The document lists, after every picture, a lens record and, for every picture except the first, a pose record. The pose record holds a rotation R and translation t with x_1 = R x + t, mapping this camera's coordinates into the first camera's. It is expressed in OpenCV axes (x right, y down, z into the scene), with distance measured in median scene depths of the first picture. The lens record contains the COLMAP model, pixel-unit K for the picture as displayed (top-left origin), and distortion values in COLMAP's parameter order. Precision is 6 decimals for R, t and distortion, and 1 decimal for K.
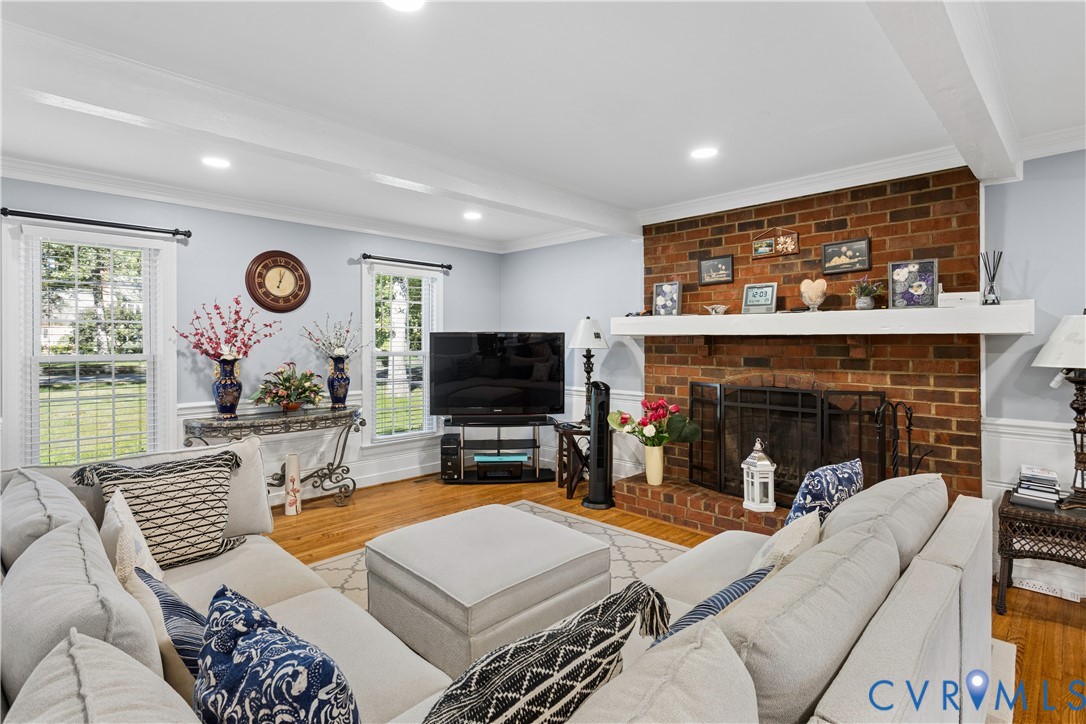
lens RADIAL K [[521.2, 0, 526.5], [0, 521.2, 344.5], [0, 0, 1]] dist [-0.002742, -0.000610]
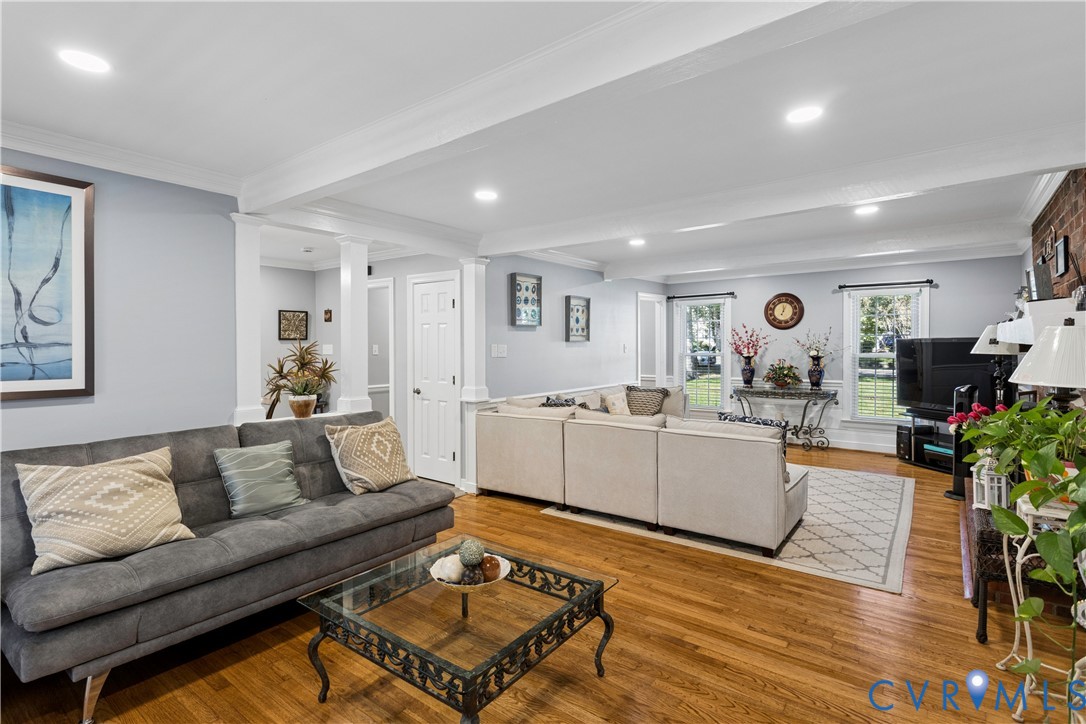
lens RADIAL K [[526.6, 0, 537.0], [0, 526.6, 345.3], [0, 0, 1]] dist [-0.000054, -0.000209]
pose [[0.137377, 0.000386, -0.990519, 1.098845], [0.002080, 0.999998, 0.000678, -0.012512], [0.990517, -0.002153, 0.137376, -0.029038]]
